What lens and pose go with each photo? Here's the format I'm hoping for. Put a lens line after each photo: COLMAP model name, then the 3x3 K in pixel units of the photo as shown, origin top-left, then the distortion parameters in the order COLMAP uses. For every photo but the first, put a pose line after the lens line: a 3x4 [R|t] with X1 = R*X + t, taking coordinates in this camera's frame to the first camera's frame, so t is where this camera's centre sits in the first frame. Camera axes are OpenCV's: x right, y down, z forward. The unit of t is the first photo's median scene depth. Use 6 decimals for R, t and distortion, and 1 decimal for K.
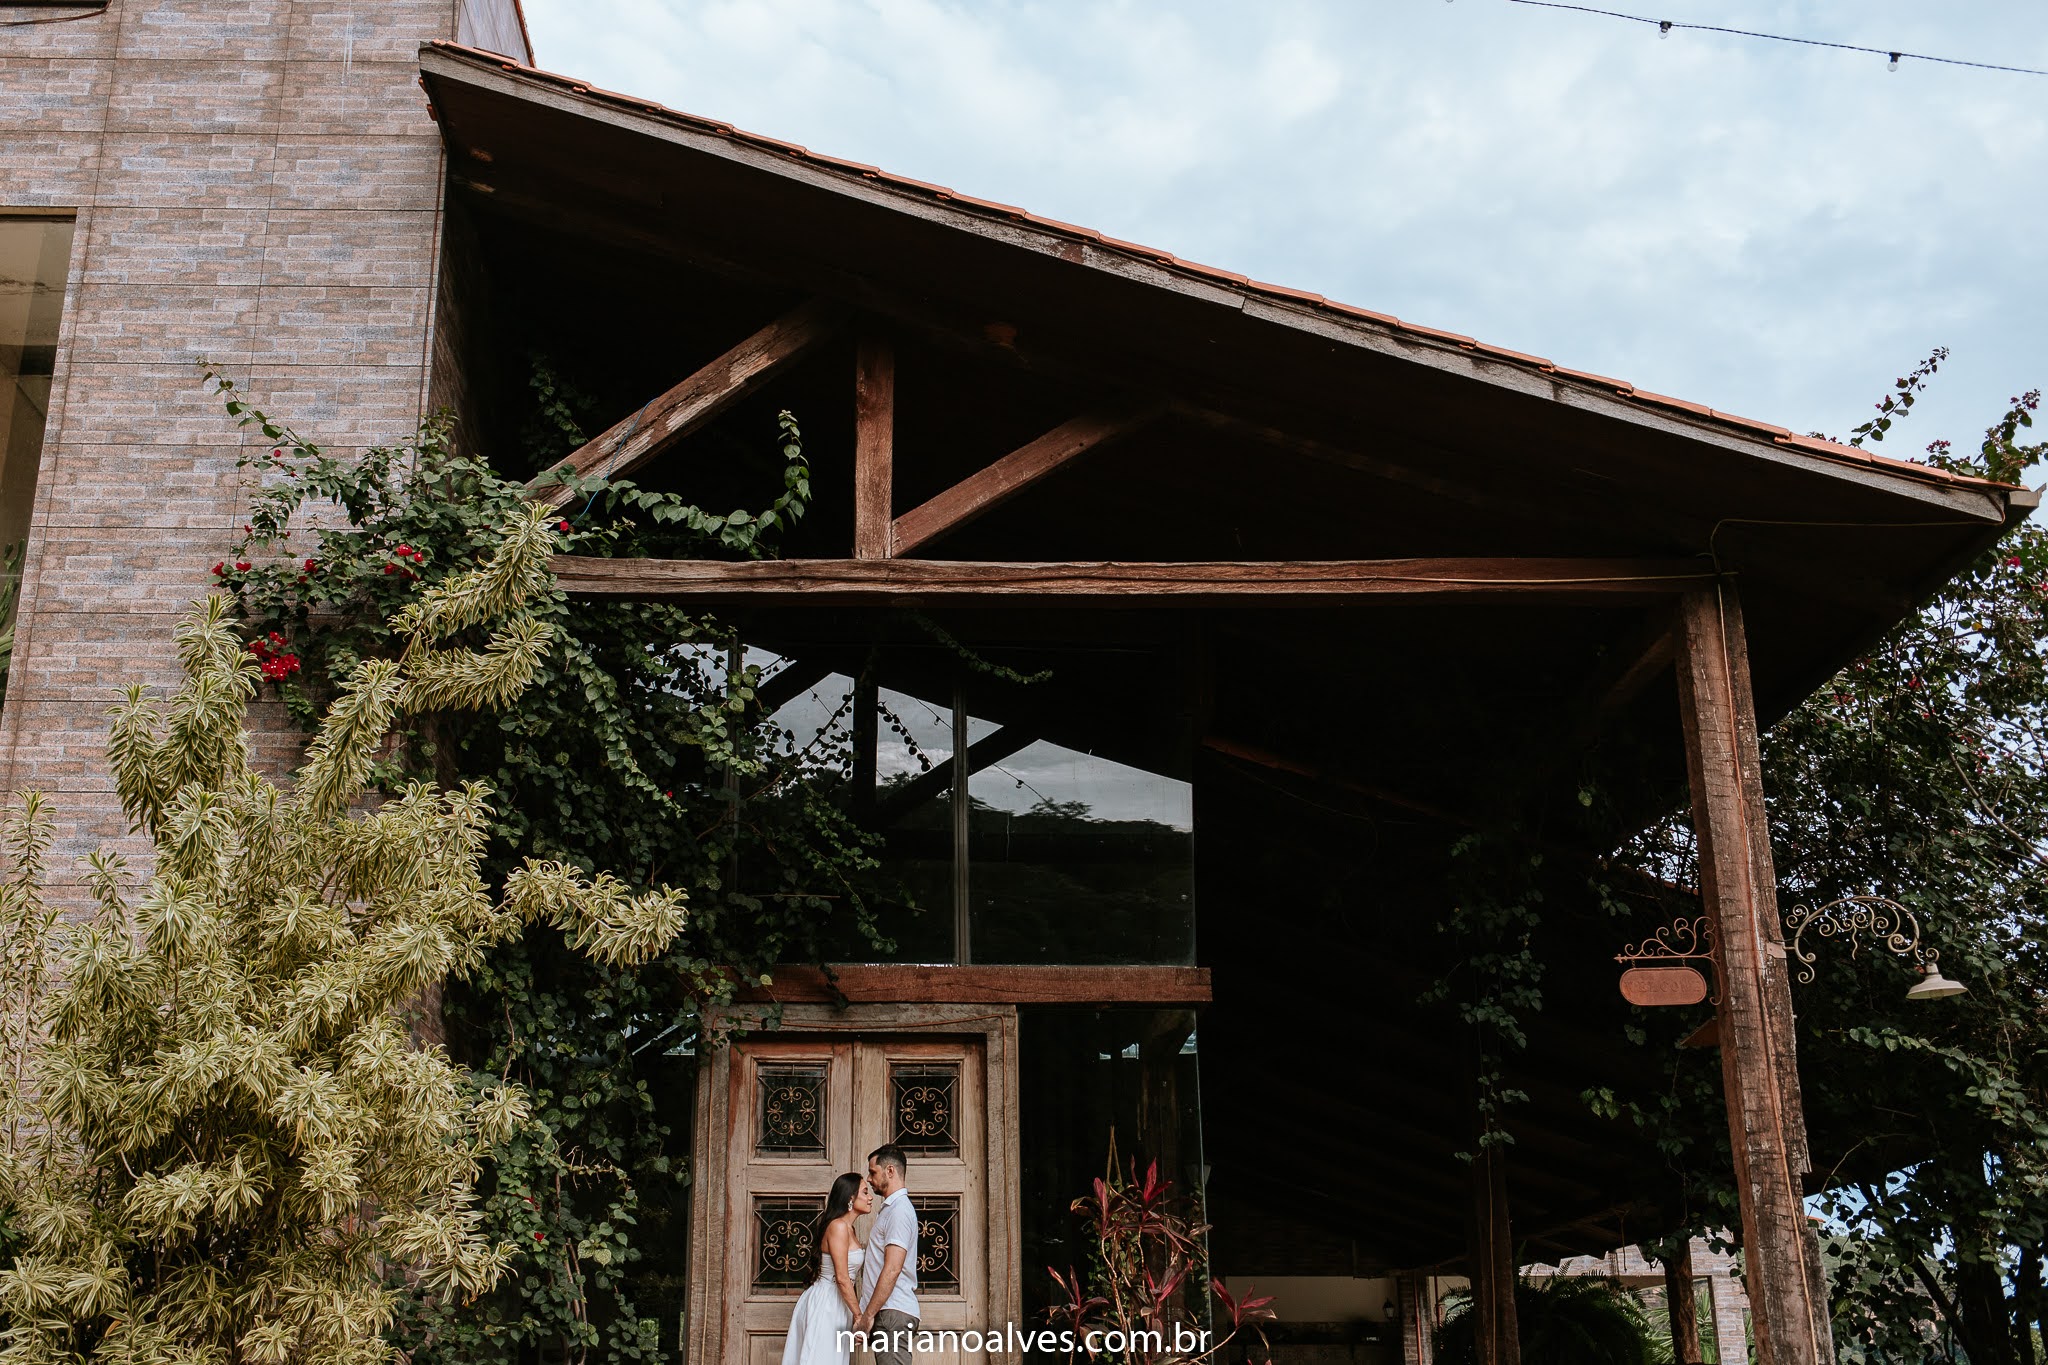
lens RADIAL K [[2237.8, 0, 933.7], [0, 2237.8, 769.5], [0, 0, 1]] dist [0.138190, 0.000000]
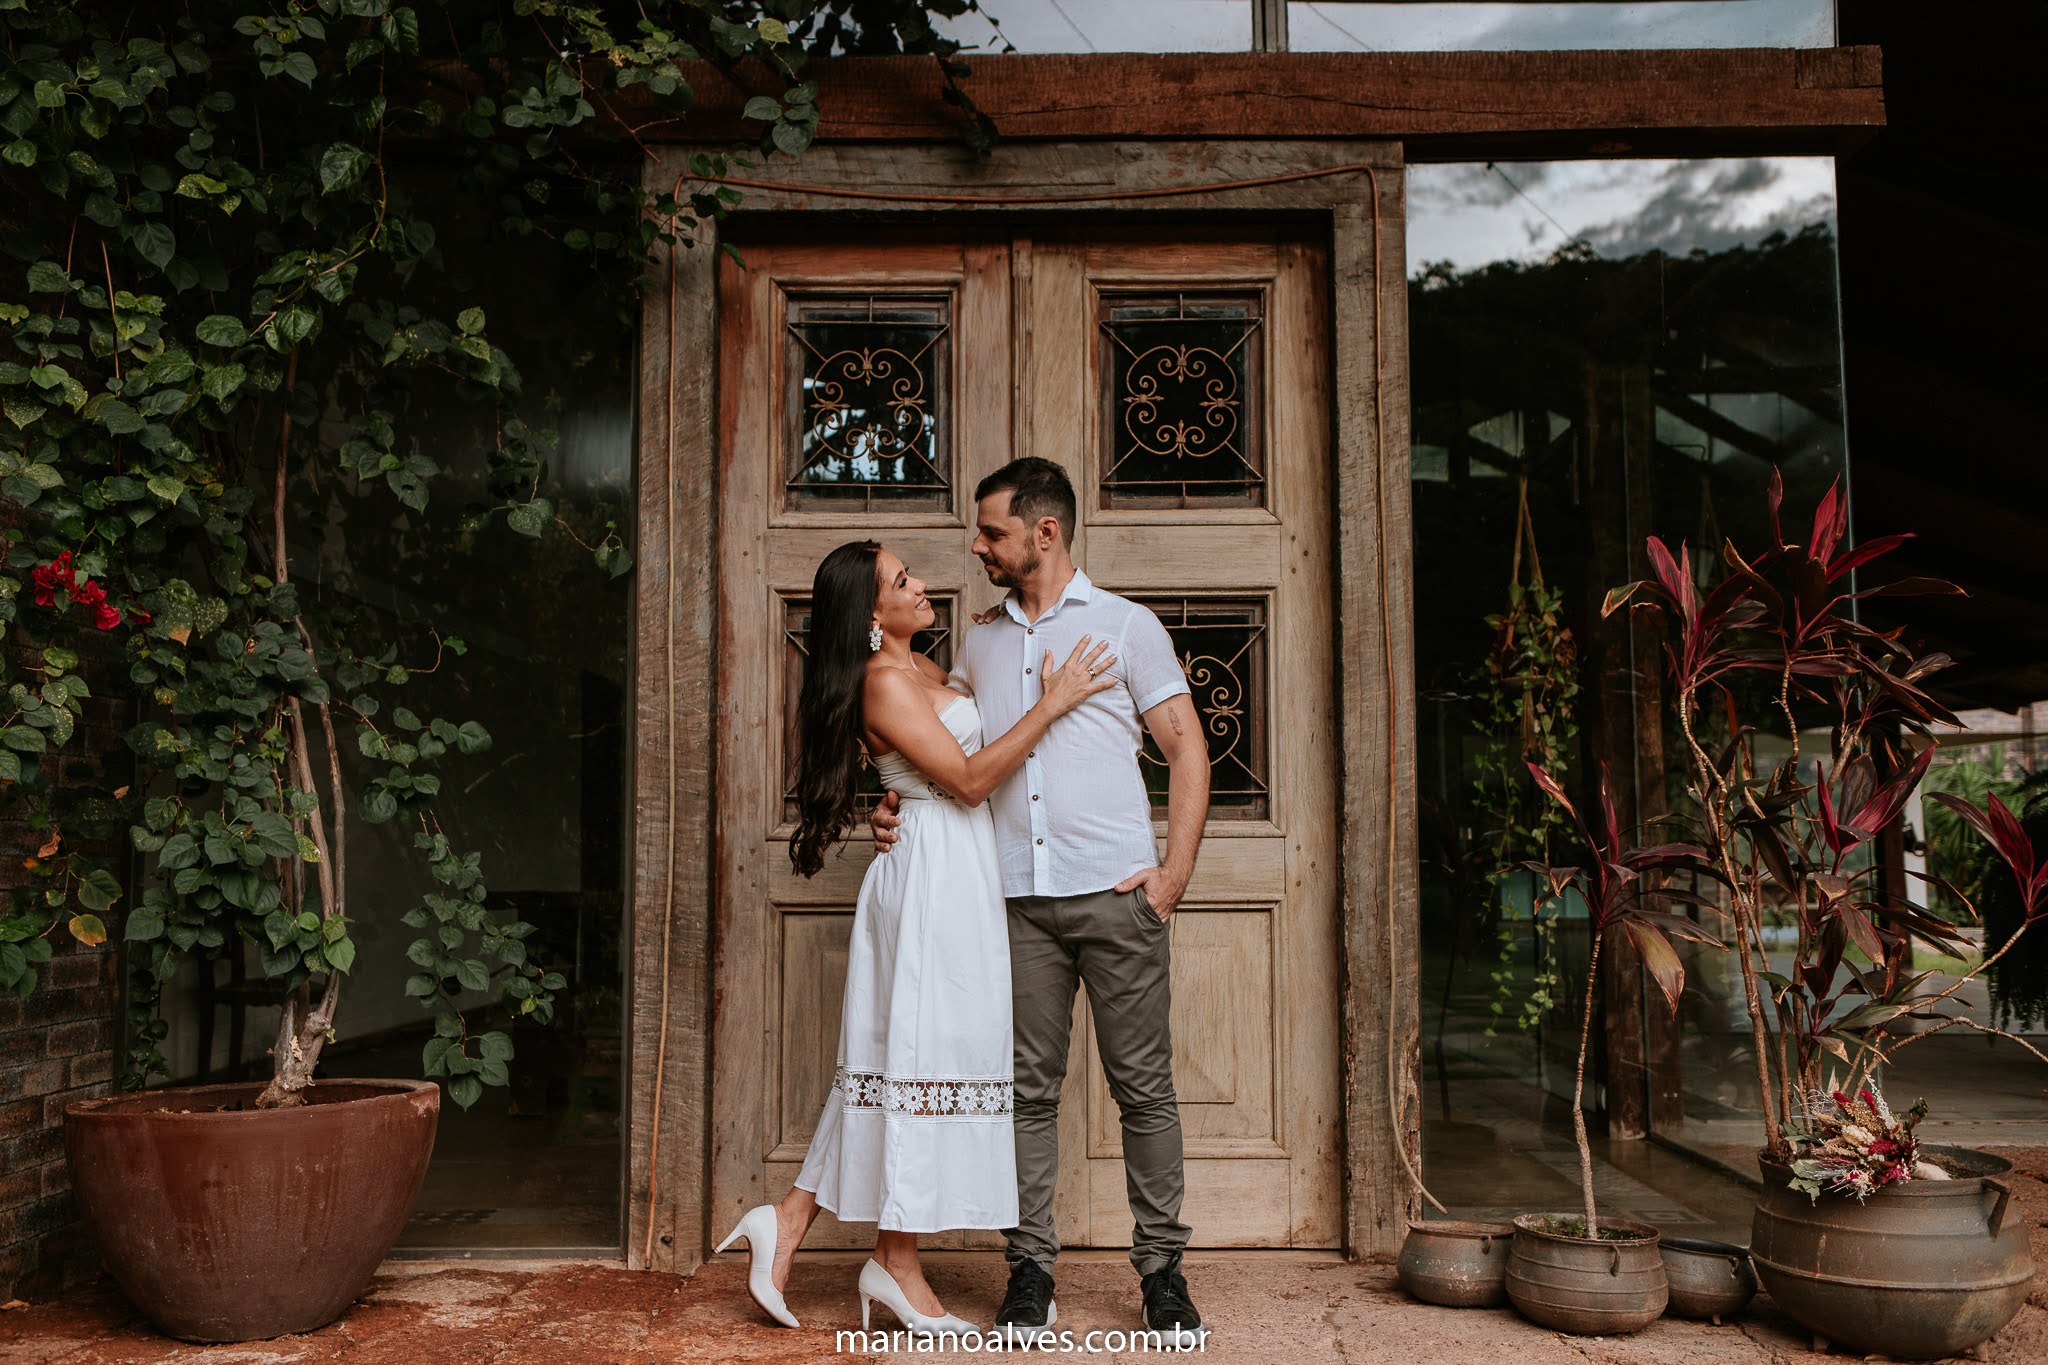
lens RADIAL K [[2237.8, 0, 1020.6], [0, 2237.8, 661.0], [0, 0, 1]] dist [0.138190, 0.000000]
pose [[0.999082, -0.008172, -0.042056, -0.017266], [0.016189, 0.980870, 0.193992, 0.119299], [0.039666, -0.194494, 0.980101, 0.583268]]
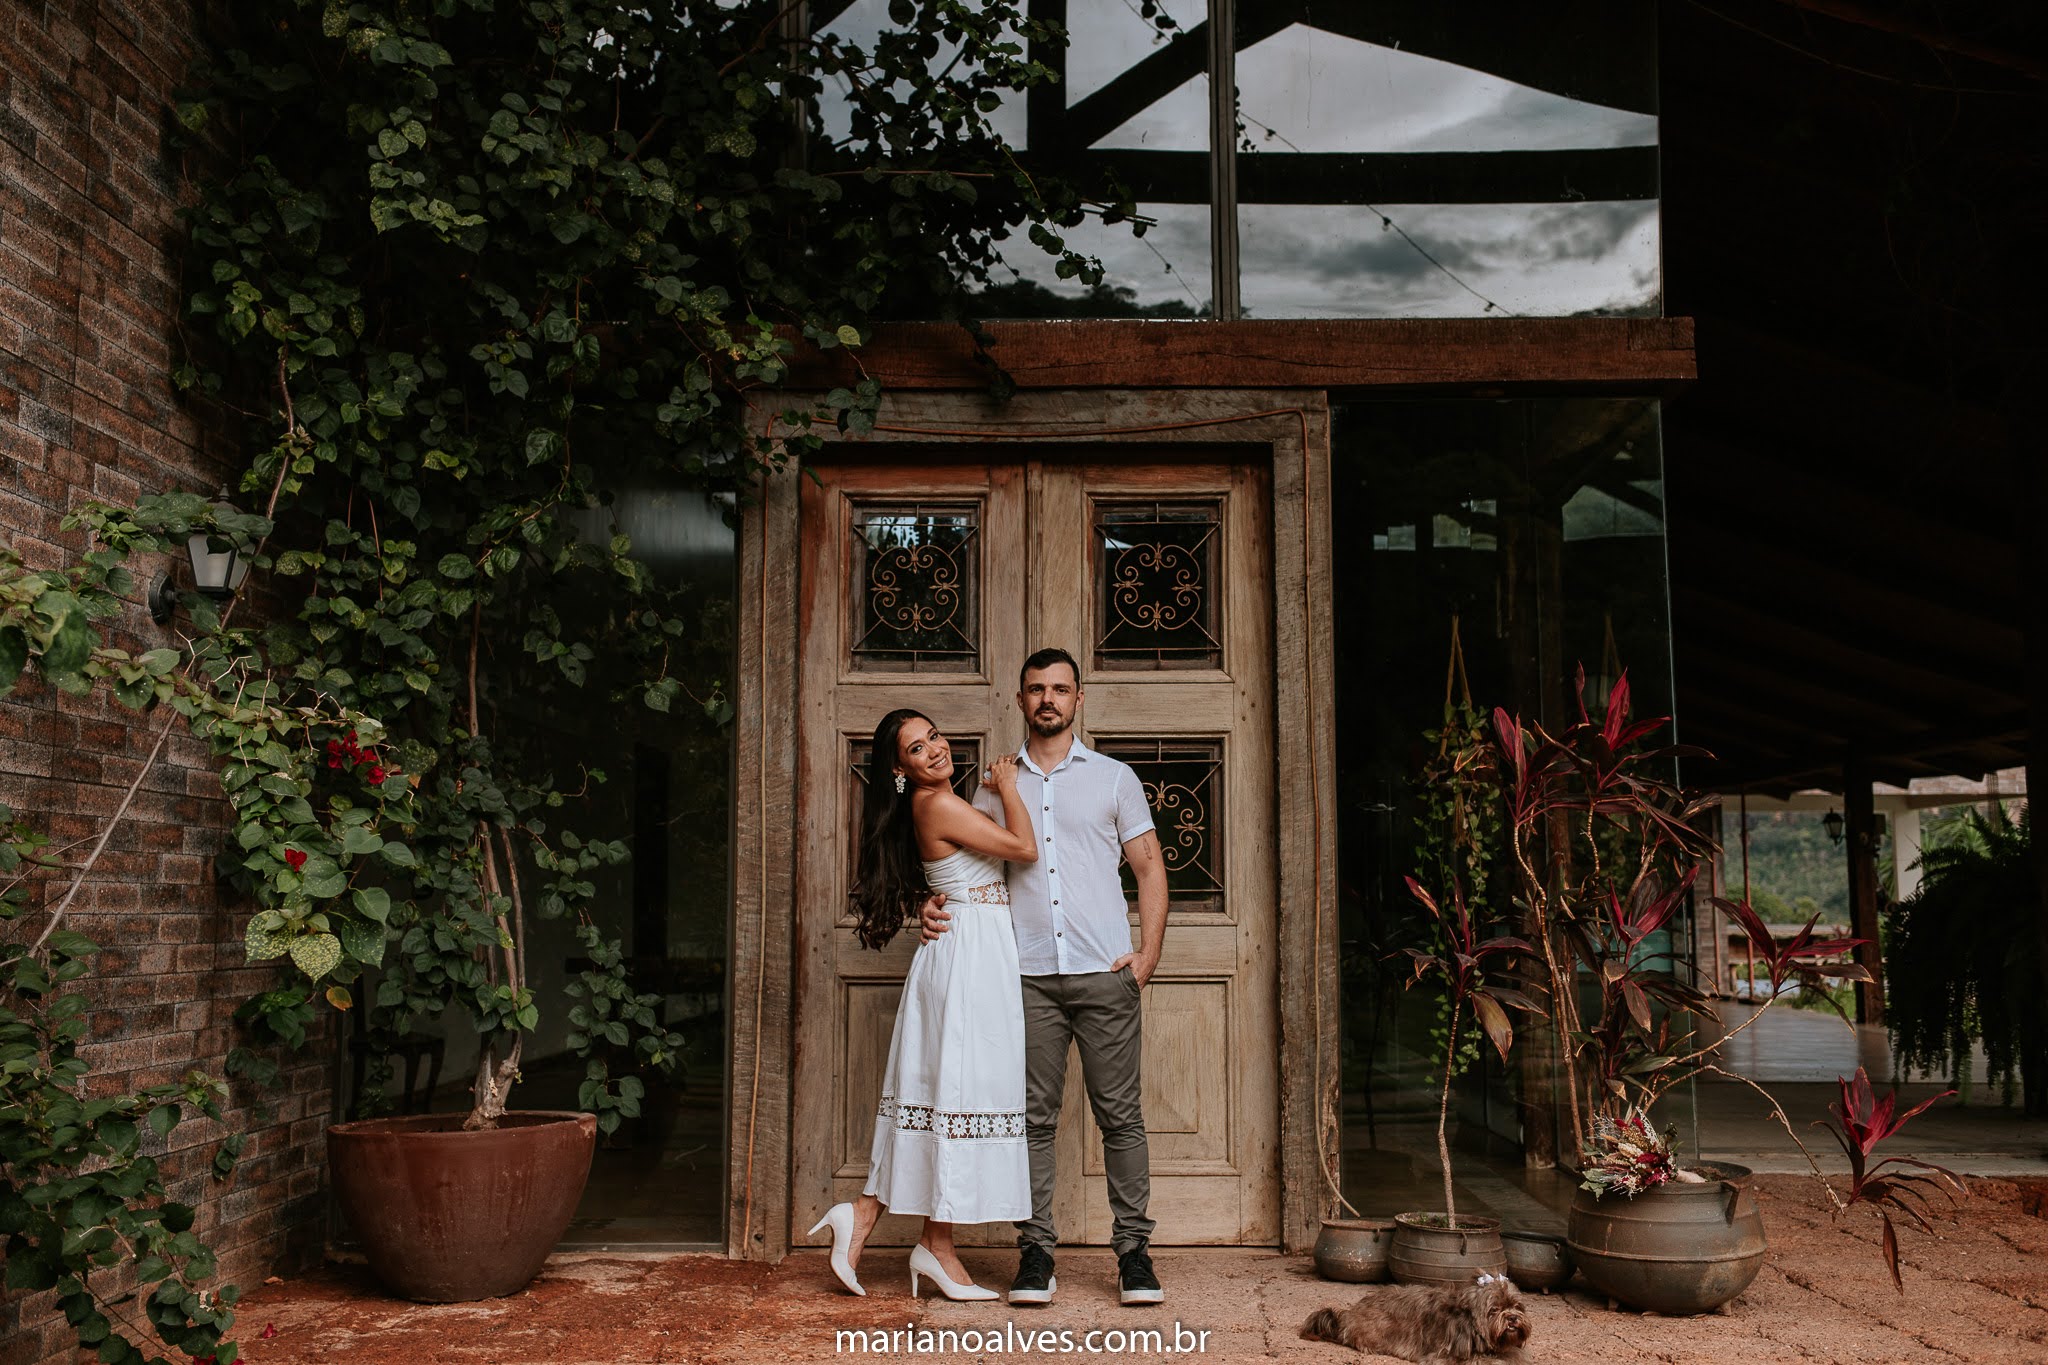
lens RADIAL K [[2237.8, 0, 1043.5], [0, 2237.8, 668.9], [0, 0, 1]] dist [0.138190, 0.000000]
pose [[0.999078, -0.006928, -0.042370, -0.009055], [0.014291, 0.984279, 0.176044, 0.076528], [0.040485, -0.176487, 0.983470, 0.465654]]
